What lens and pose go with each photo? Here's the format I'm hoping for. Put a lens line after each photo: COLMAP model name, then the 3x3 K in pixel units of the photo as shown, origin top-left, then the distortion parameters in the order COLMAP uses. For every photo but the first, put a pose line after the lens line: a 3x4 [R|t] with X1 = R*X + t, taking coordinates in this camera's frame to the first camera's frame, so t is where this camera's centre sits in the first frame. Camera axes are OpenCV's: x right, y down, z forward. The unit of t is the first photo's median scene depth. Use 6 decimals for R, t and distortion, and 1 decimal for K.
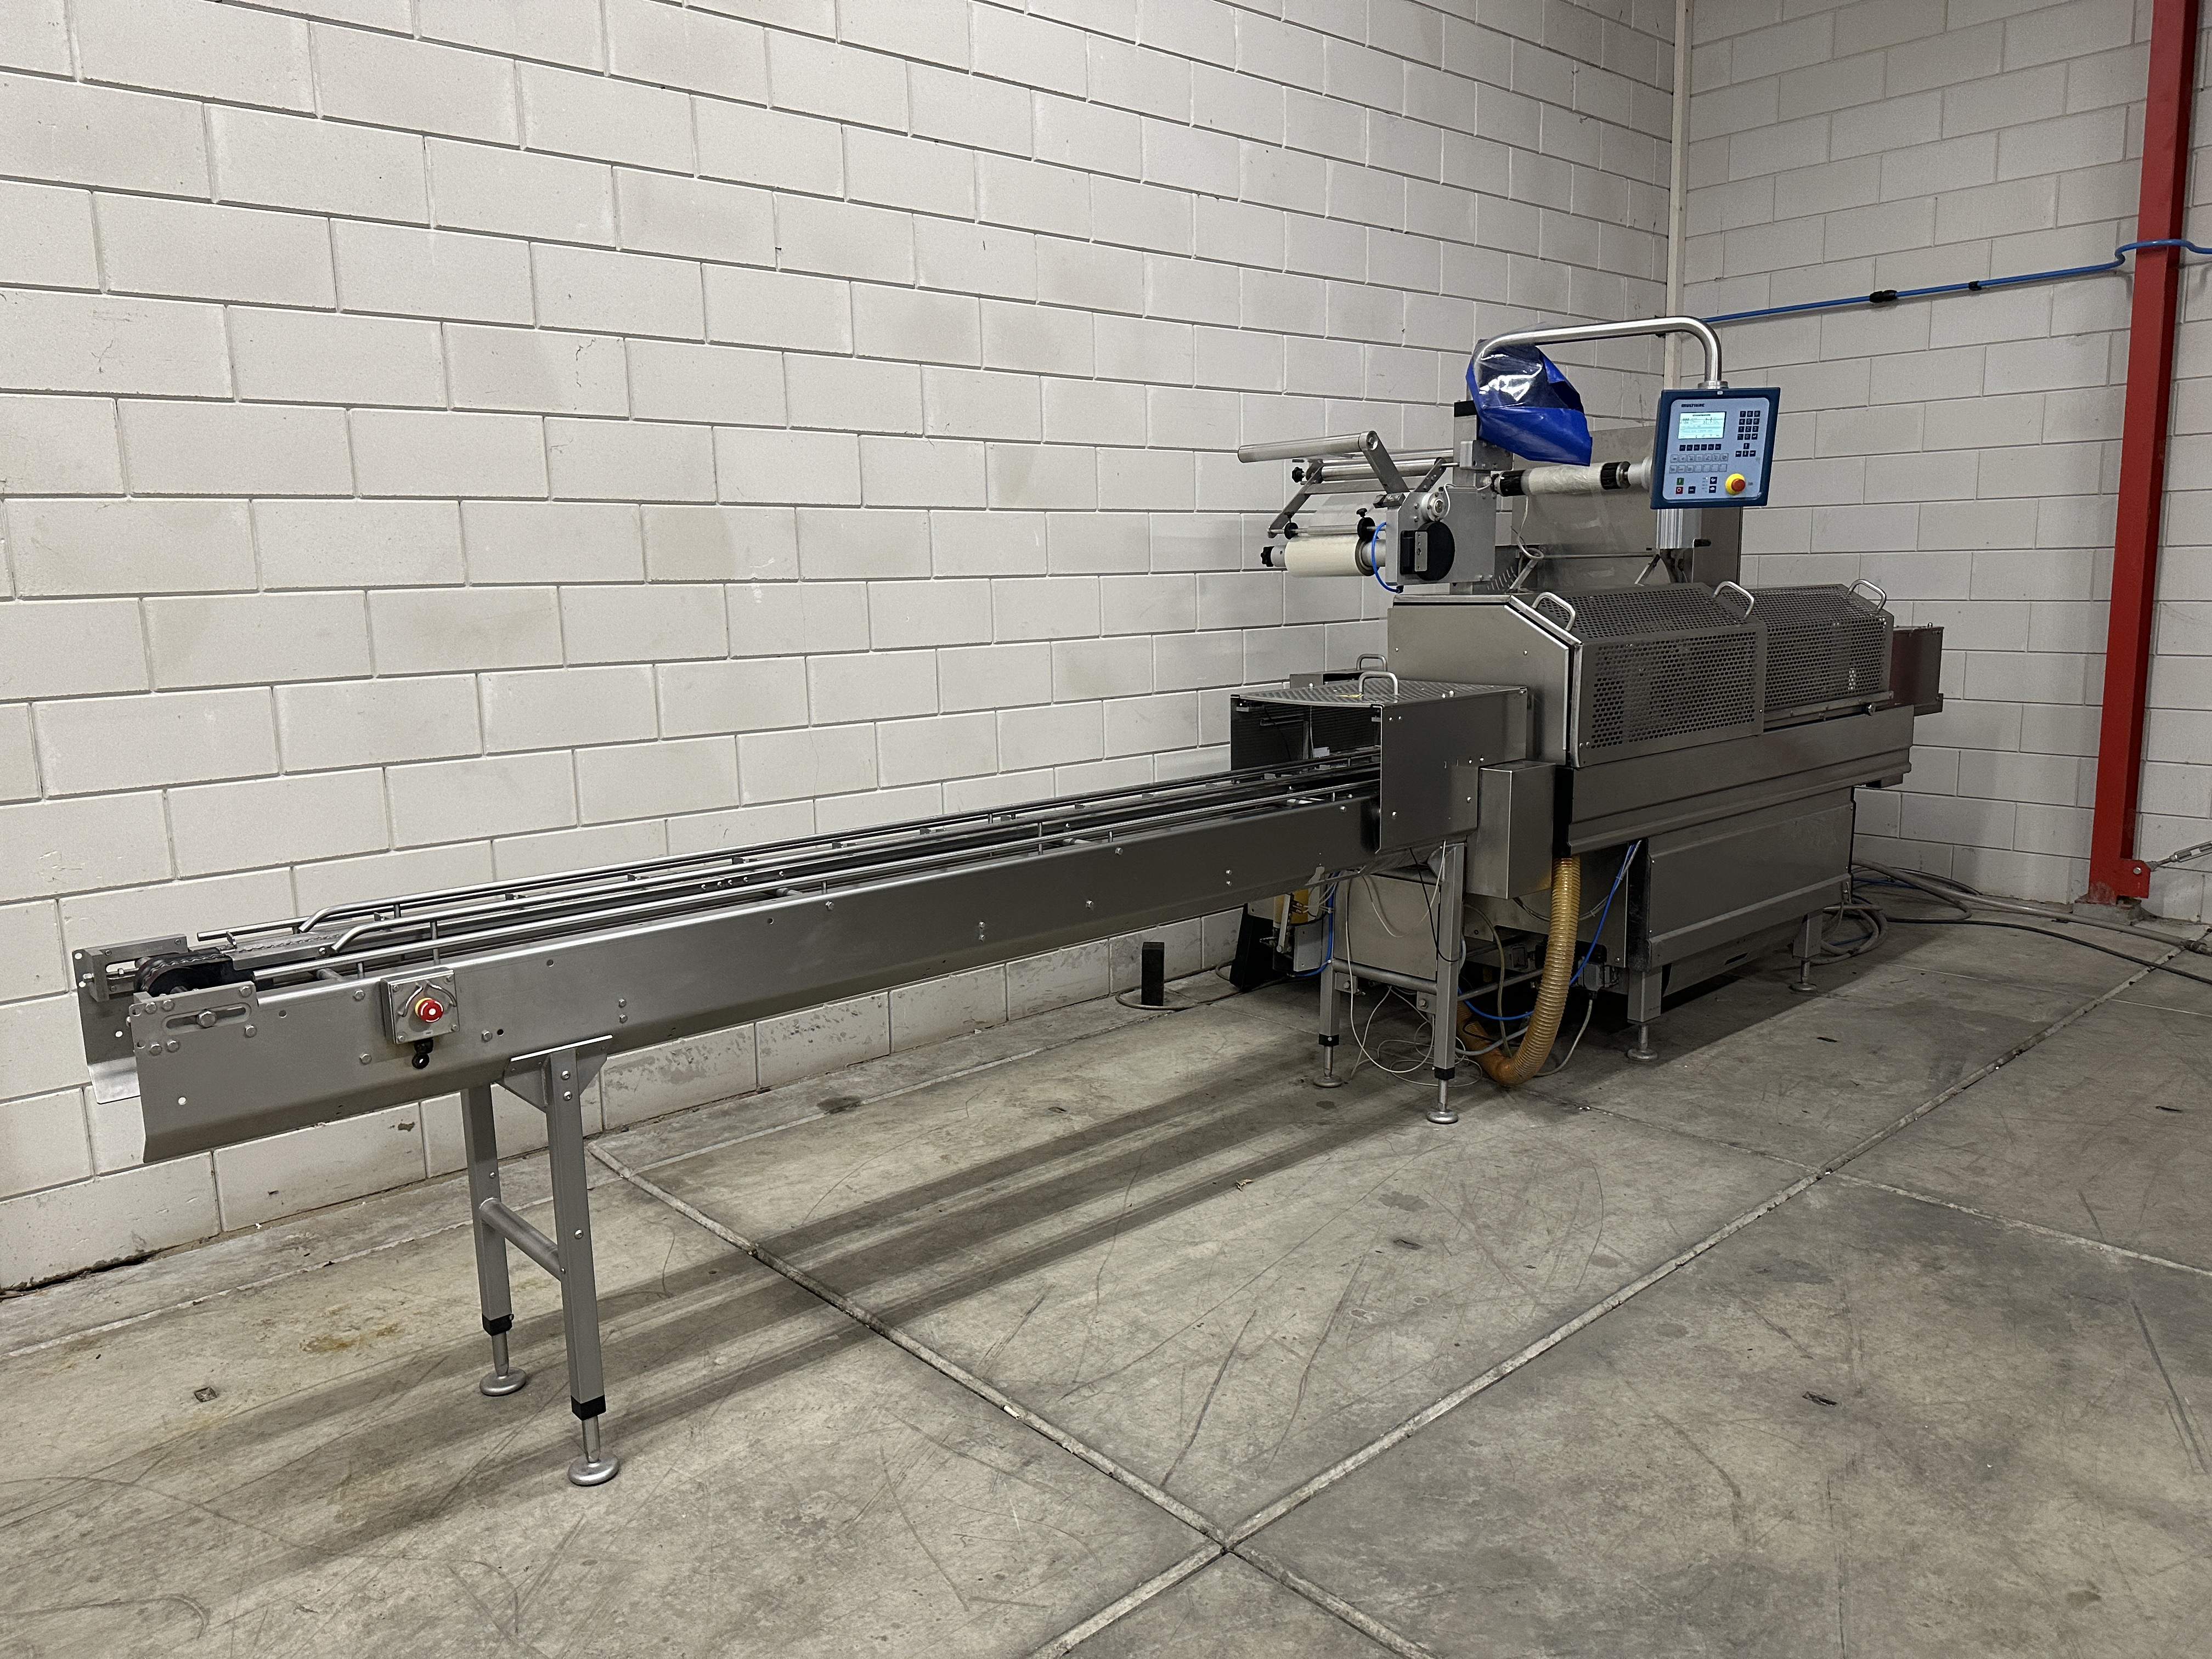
lens RADIAL K [[1562.9, 0, 1106.0], [0, 1562.9, 829.5], [0, 0, 1]] dist [-0.002383, -0.001920]
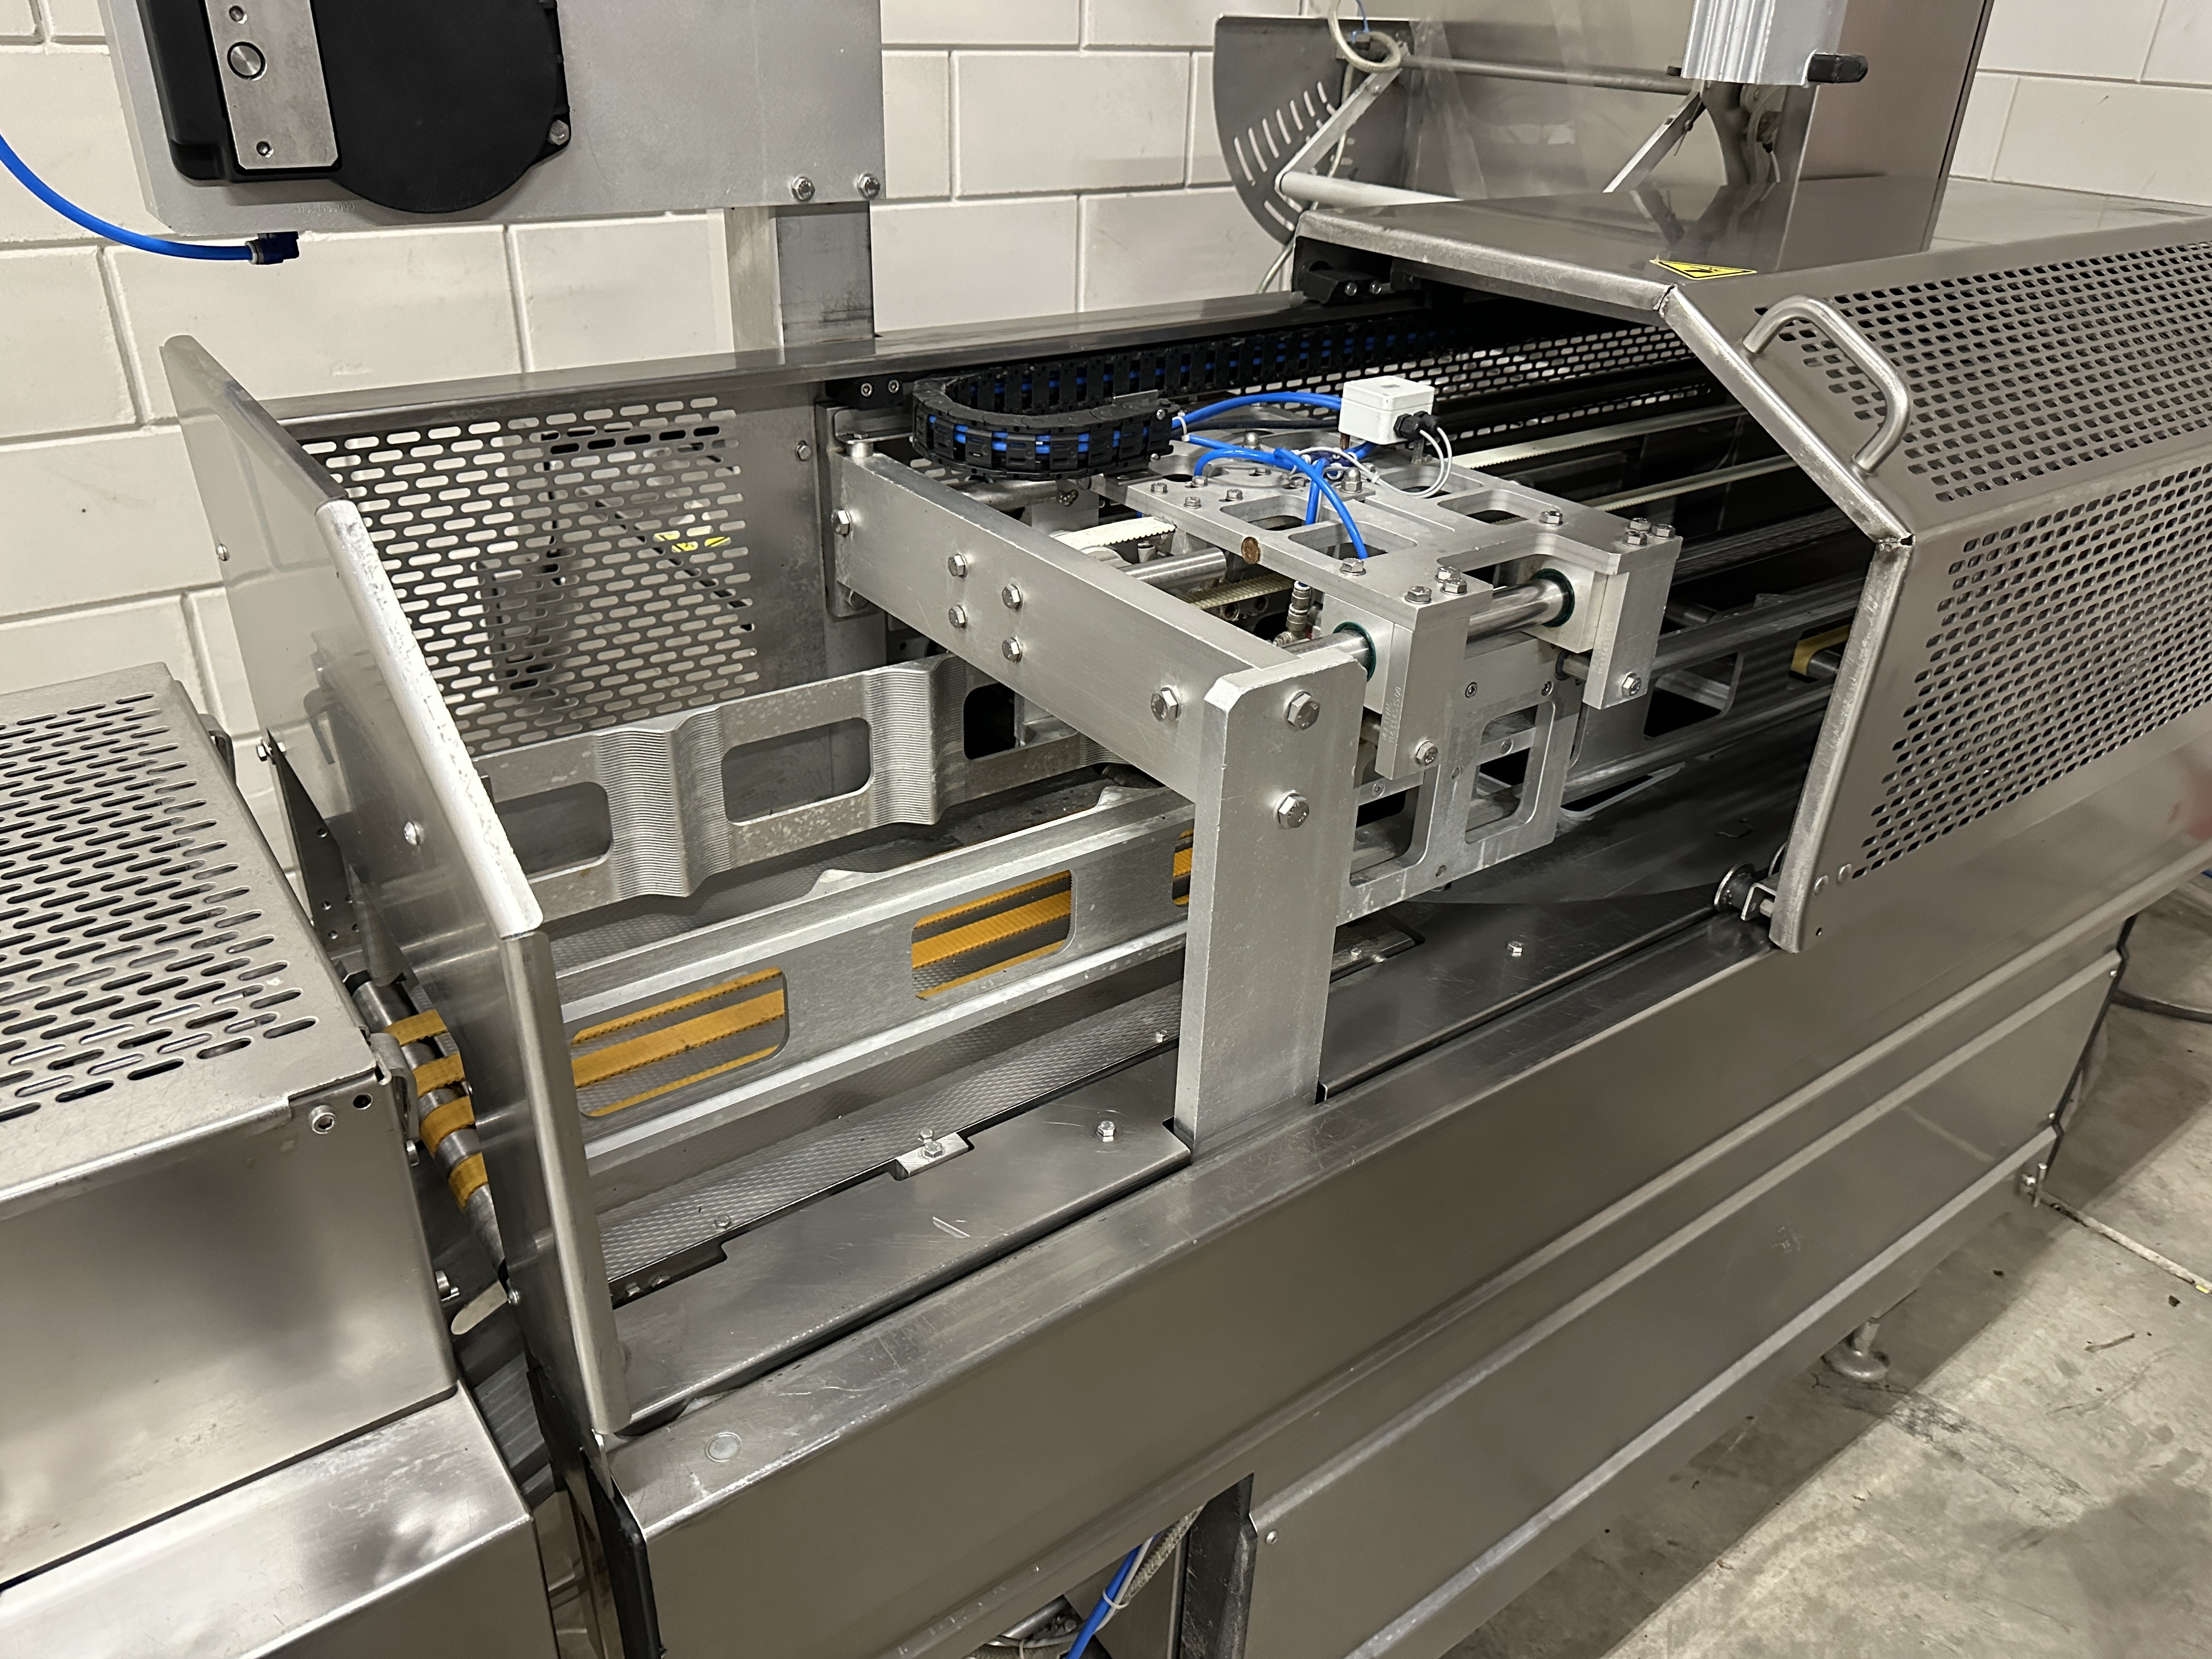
lens RADIAL K [[1560.5, 0, 1106.0], [0, 1560.5, 829.5], [0, 0, 1]] dist [0.135082, -0.218453]
pose [[0.994715, 0.091240, -0.047081, 0.331402], [-0.071745, 0.945725, 0.316949, -0.162196], [0.073444, -0.311896, 0.947273, 0.805774]]
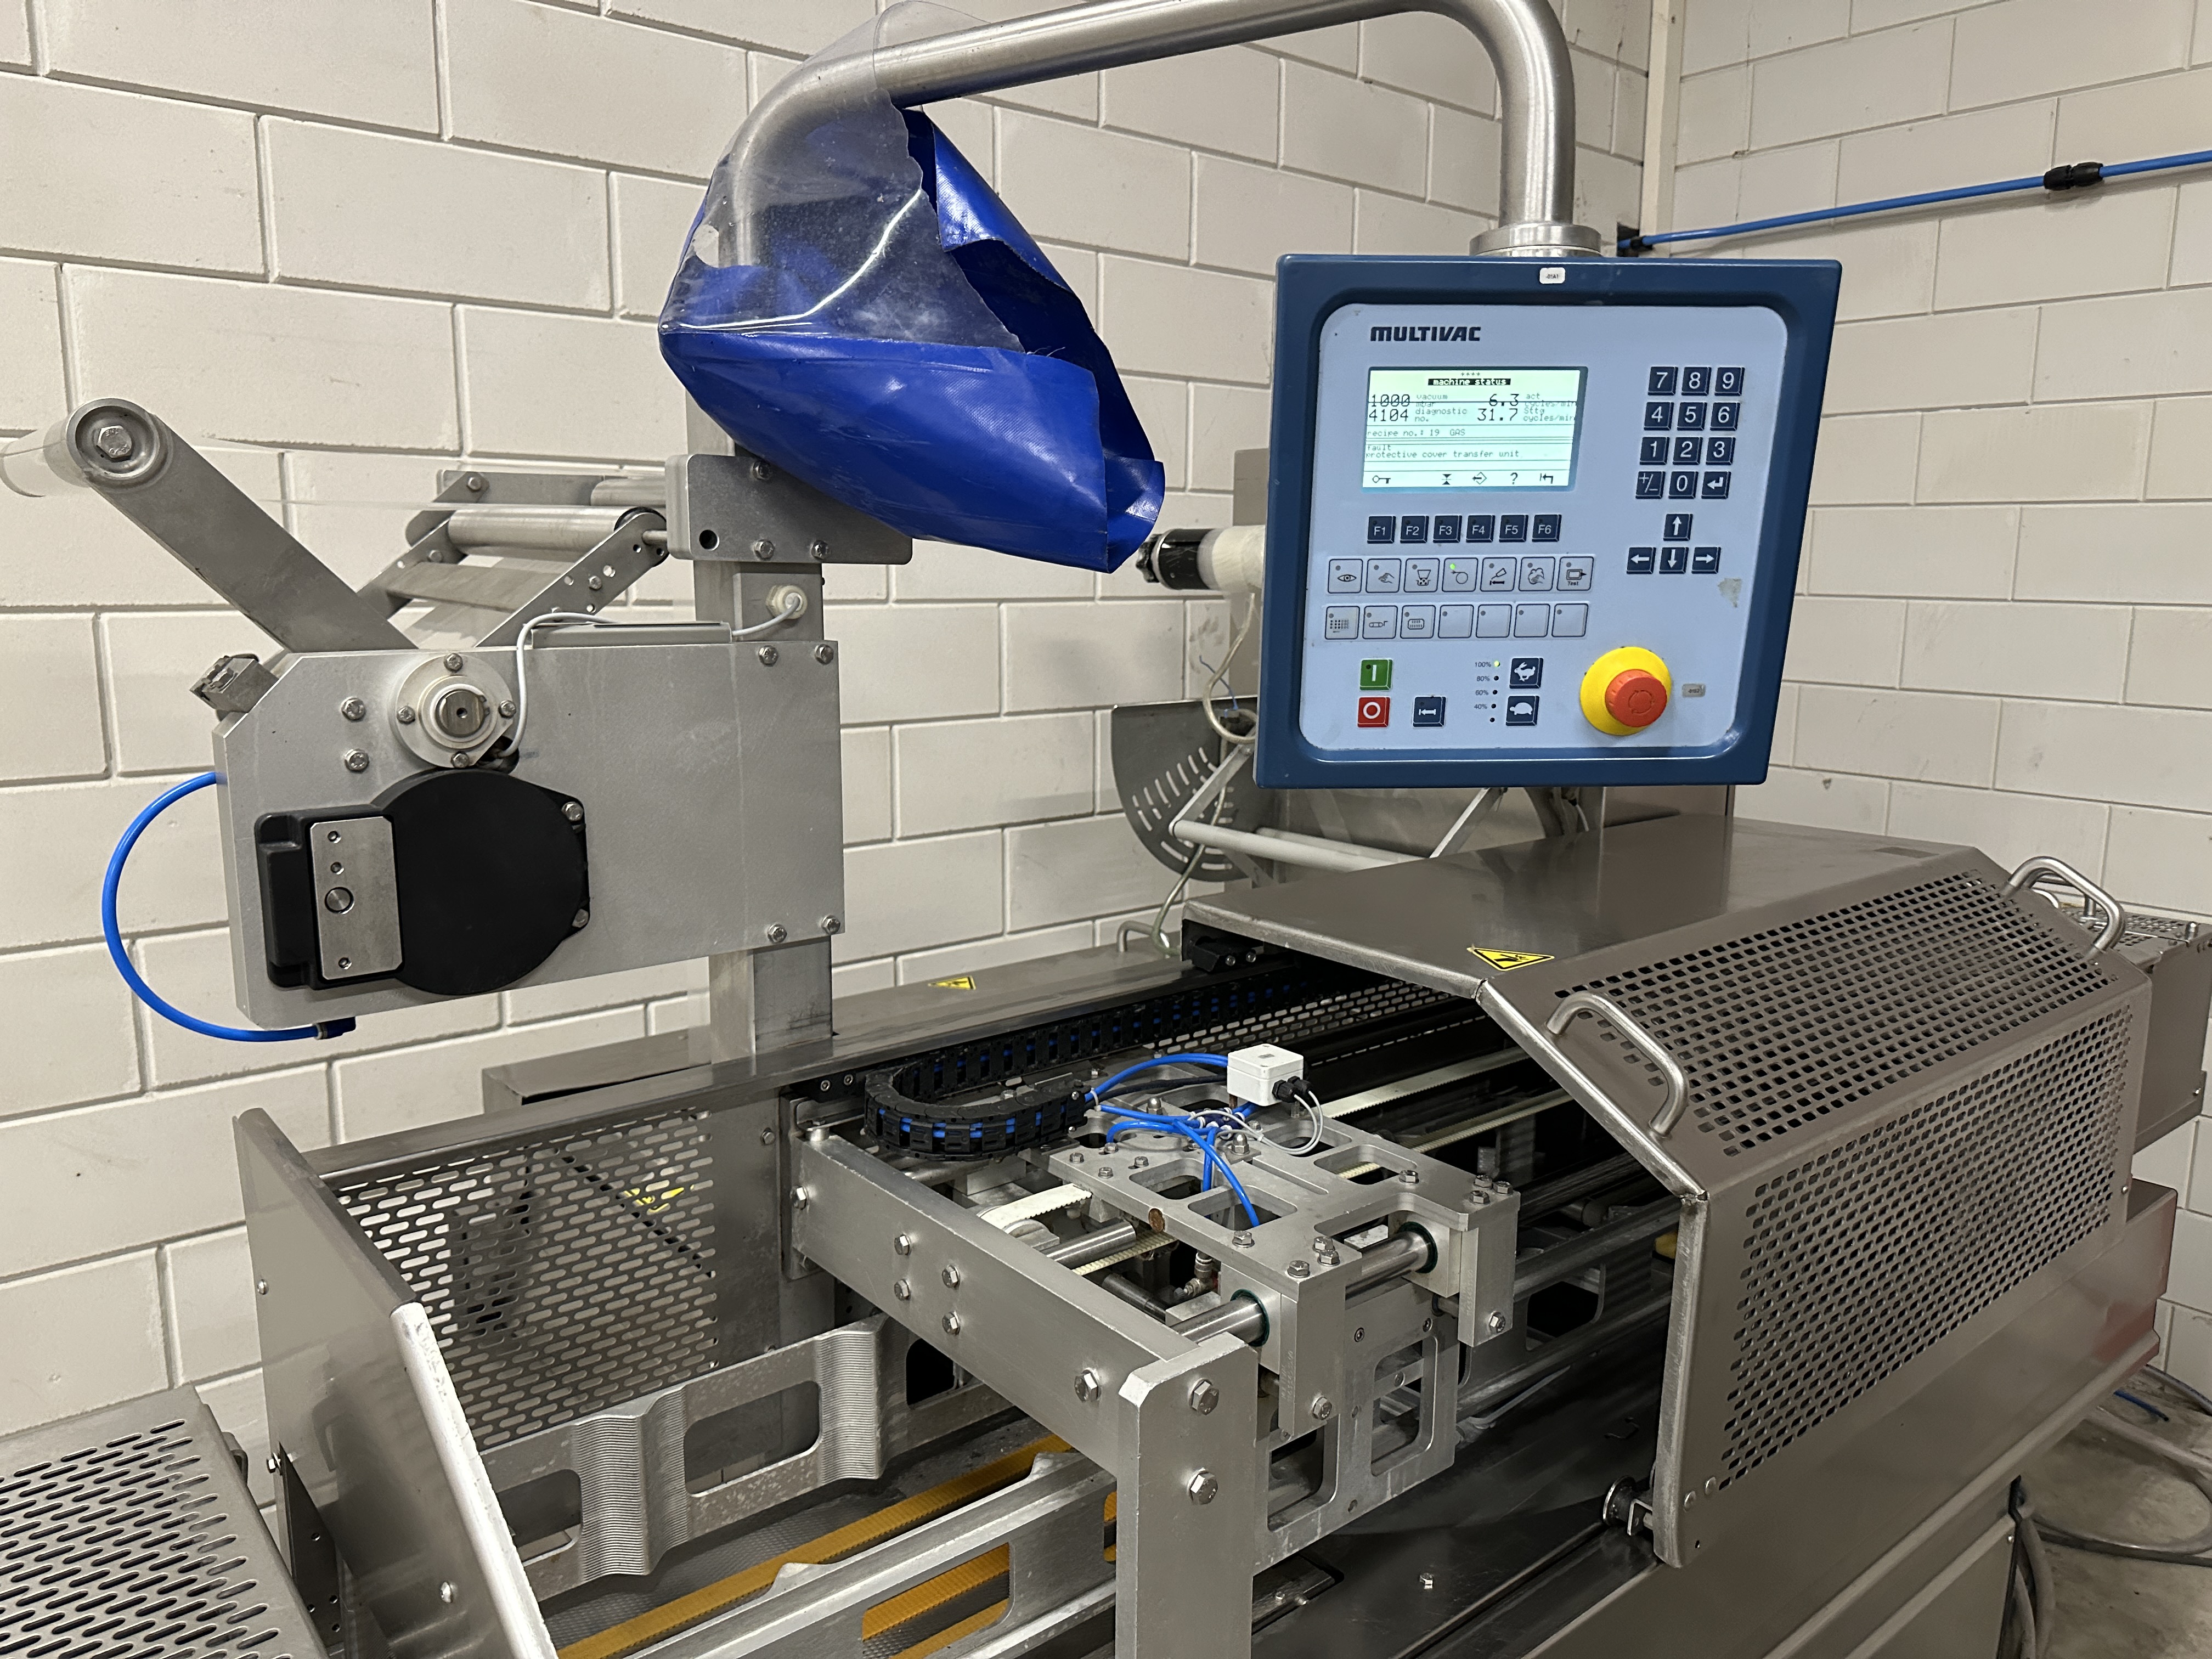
lens RADIAL K [[1551.4, 0, 1099.7], [0, 1551.4, 821.9], [0, 0, 1]] dist [0.091784, -0.121396]
pose [[0.998886, 0.035922, -0.030608, 0.334183], [-0.035999, 0.999350, -0.001982, -0.198937], [0.030517, 0.003081, 0.999530, 0.769340]]
